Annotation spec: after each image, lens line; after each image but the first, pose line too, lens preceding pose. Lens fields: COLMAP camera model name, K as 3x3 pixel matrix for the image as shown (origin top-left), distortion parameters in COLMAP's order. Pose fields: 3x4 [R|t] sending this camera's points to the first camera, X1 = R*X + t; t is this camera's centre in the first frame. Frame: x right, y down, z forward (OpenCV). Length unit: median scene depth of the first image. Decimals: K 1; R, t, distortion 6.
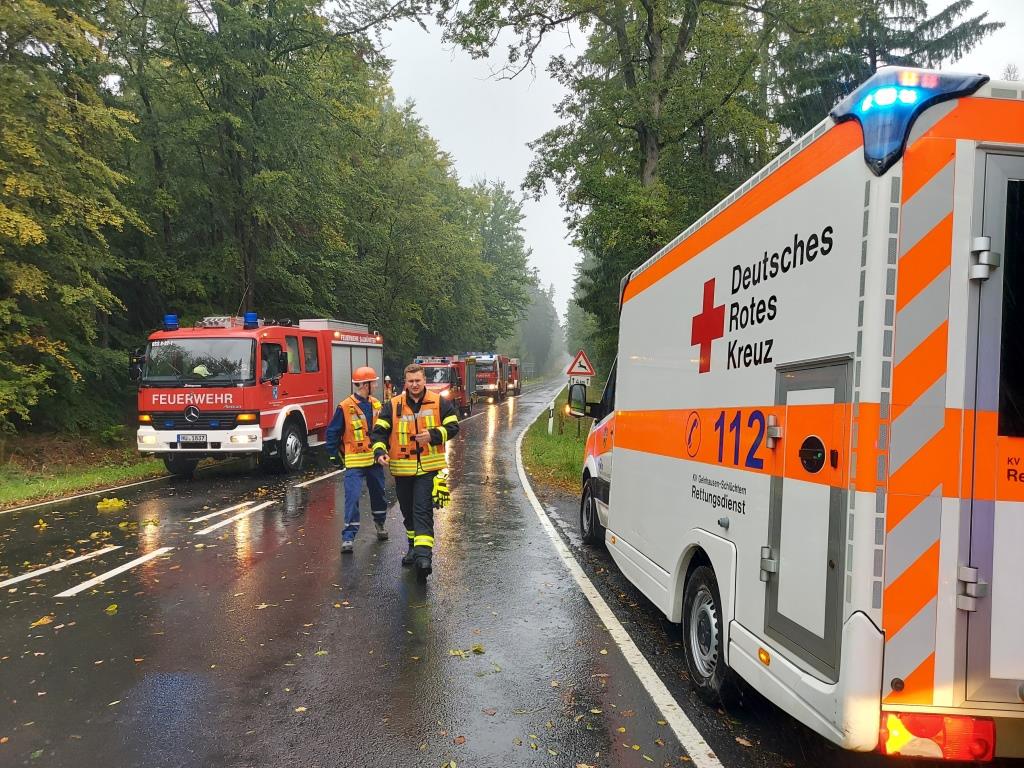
lens RADIAL K [[726.1, 0, 507.5], [0, 726.1, 379.9], [0, 0, 1]] dist [0.063300, -0.052040]
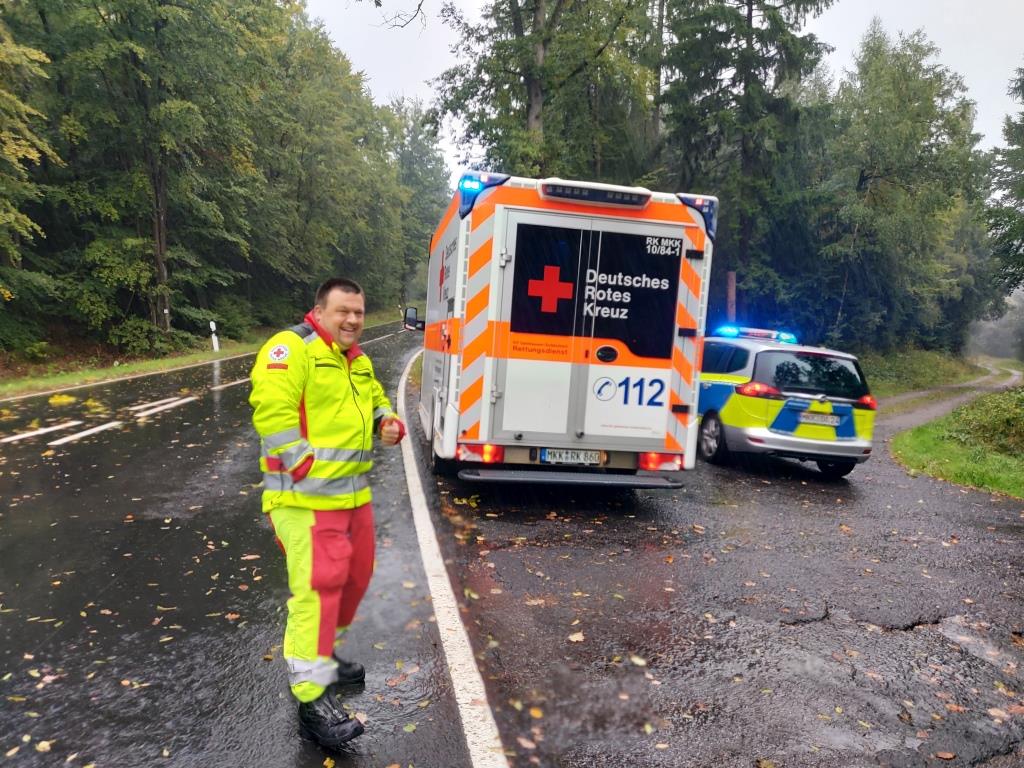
lens RADIAL K [[726.1, 0, 512.3], [0, 726.1, 387.0], [0, 0, 1]] dist [0.063300, -0.052040]
pose [[0.994669, -0.004986, 0.102999, 0.053206], [-0.006810, 0.993474, 0.113853, -0.001953], [-0.102894, -0.113947, 0.988144, -0.170263]]
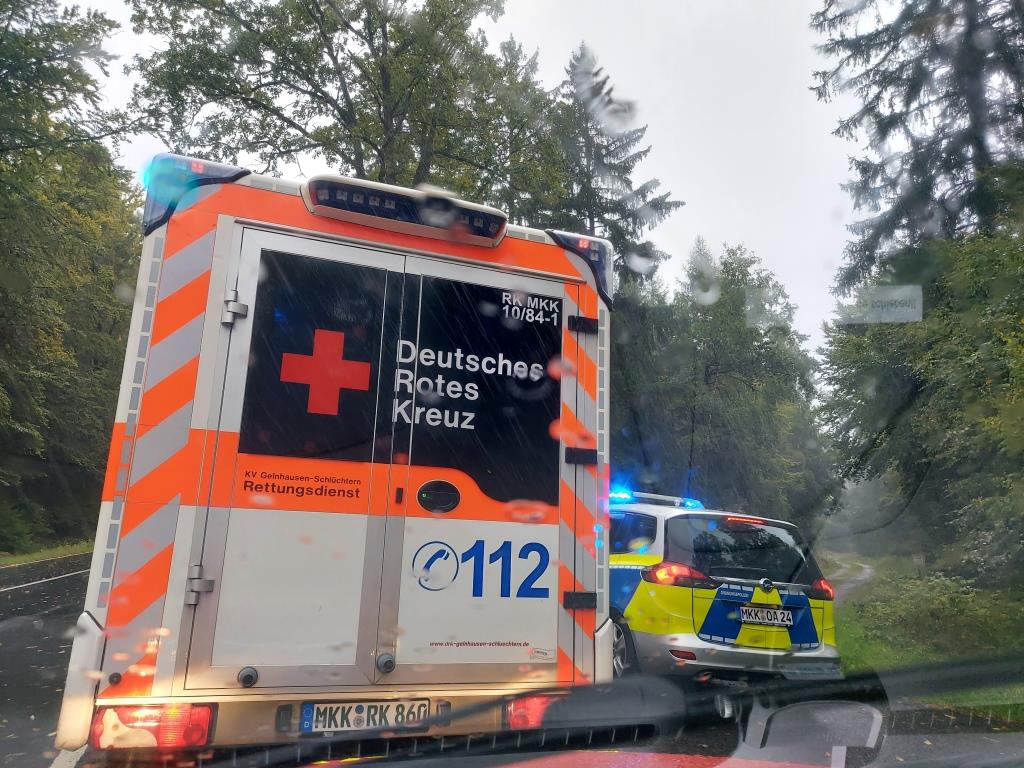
lens RADIAL K [[726.1, 0, 504.6], [0, 726.1, 388.8], [0, 0, 1]] dist [0.063300, -0.052040]
pose [[0.962104, 0.029666, 0.271065, 0.093971], [0.014675, 0.986991, -0.160105, 0.021063], [-0.272289, 0.158016, 0.949152, -0.031377]]
